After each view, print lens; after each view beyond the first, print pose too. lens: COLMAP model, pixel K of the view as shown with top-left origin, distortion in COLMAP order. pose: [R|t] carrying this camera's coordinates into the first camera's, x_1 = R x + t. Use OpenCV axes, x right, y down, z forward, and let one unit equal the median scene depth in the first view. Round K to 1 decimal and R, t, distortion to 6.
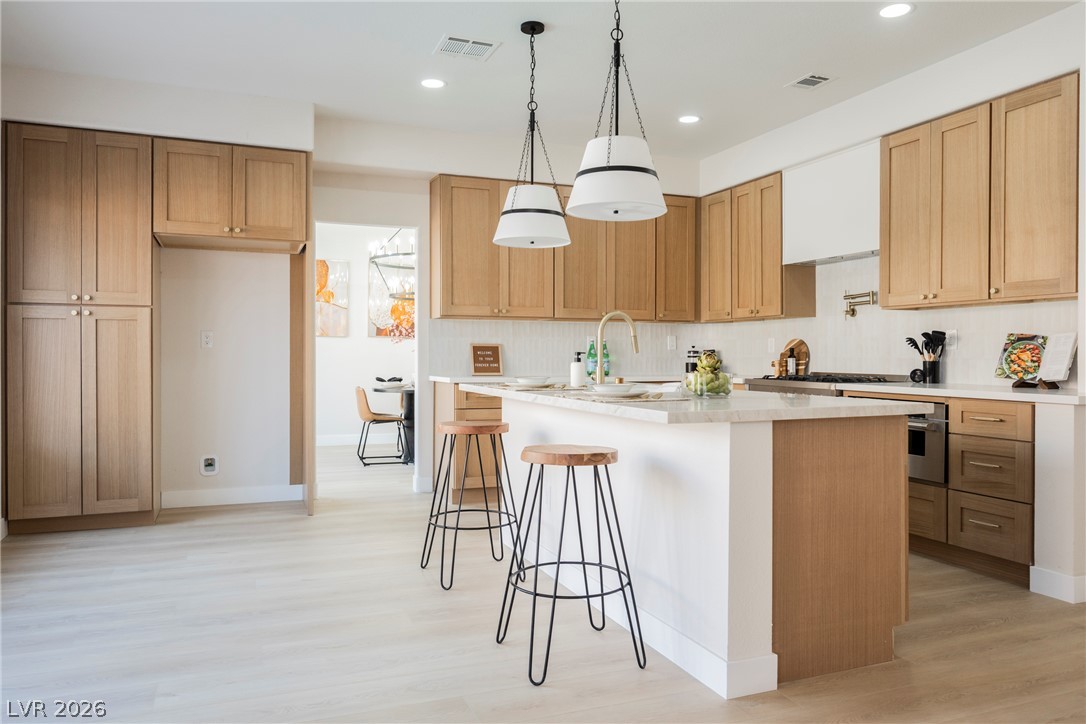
lens RADIAL K [[762.3, 0, 543.0], [0, 762.3, 362.0], [0, 0, 1]] dist [-0.026689, -0.001381]
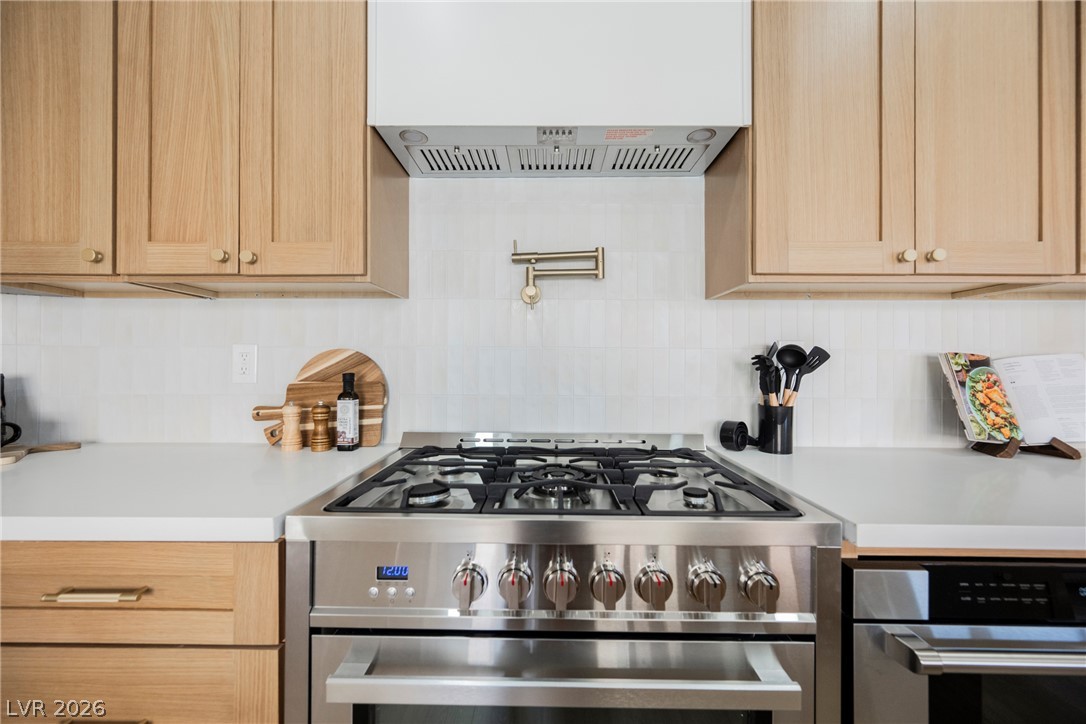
lens RADIAL K [[422.9, 0, 543.0], [0, 422.9, 362.0], [0, 0, 1]] dist [-0.004283, -0.000471]
pose [[0.375506, 0.008934, 0.926777, 0.196594], [0.004460, 0.999925, -0.011447, -0.024403], [-0.926809, 0.008432, 0.375438, 0.972853]]
